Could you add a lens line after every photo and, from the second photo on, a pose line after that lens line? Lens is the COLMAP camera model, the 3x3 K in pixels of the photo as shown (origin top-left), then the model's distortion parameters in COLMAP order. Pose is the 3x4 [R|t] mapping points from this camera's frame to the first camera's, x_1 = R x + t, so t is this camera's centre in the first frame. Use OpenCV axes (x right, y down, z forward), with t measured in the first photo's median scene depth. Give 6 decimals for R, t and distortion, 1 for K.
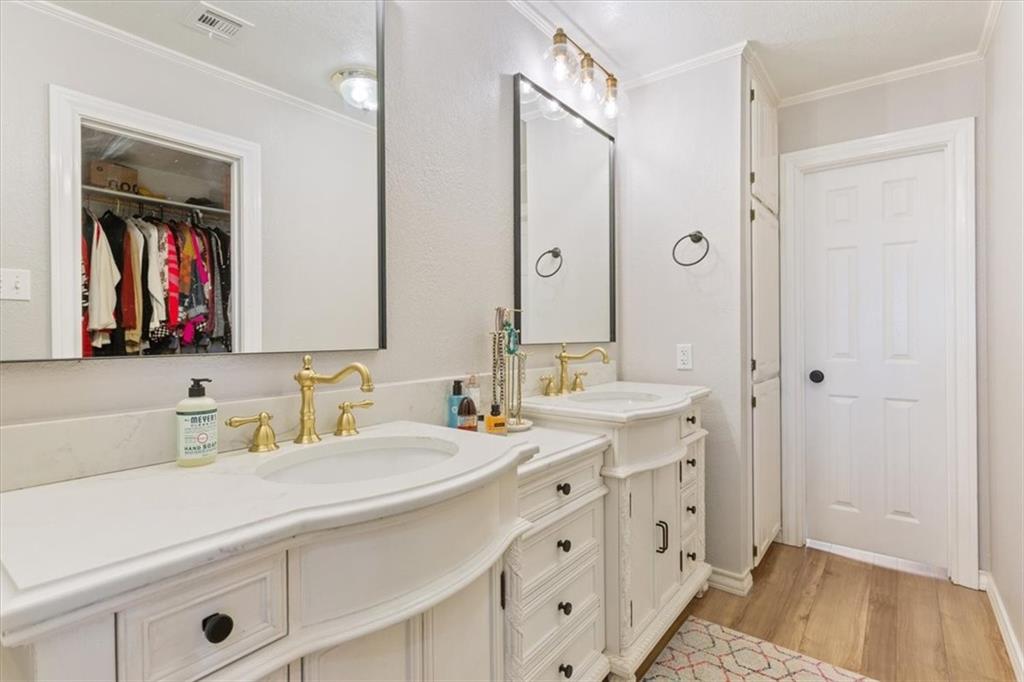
lens RADIAL K [[501.2, 0, 511.6], [0, 501.2, 334.0], [0, 0, 1]] dist [-0.001687, 0.000025]
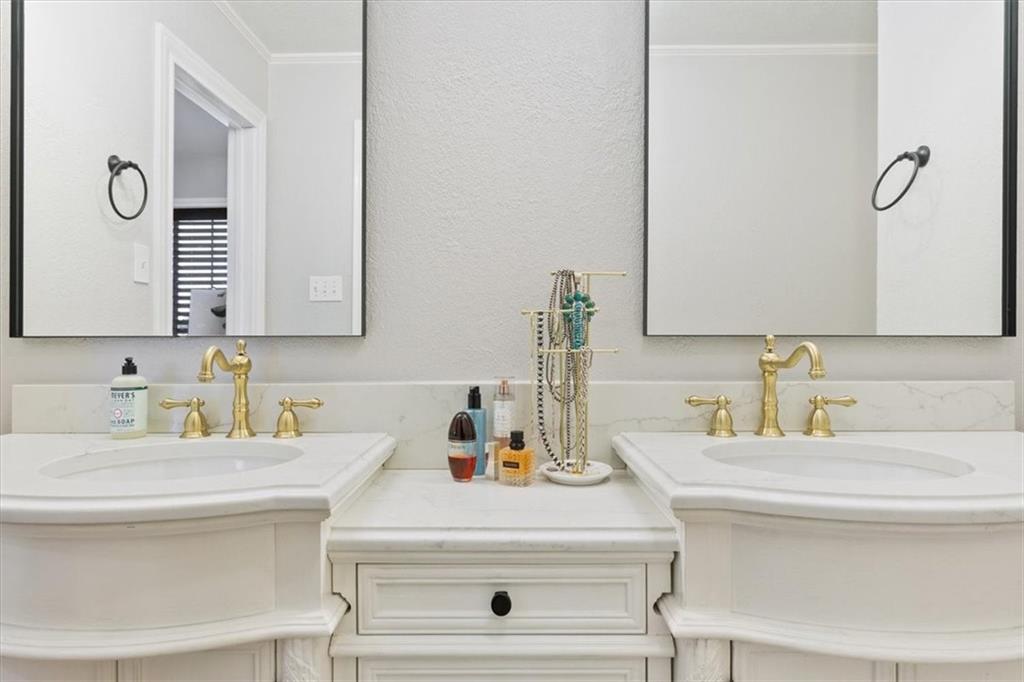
lens RADIAL K [[558.8, 0, 512.0], [0, 558.8, 341.0], [0, 0, 1]] dist [0.000291, 0.000028]
pose [[0.625521, 0.052369, -0.778448, 0.501176], [-0.007905, 0.998119, 0.060795, -0.016845], [0.780167, -0.031875, 0.624758, 0.545904]]
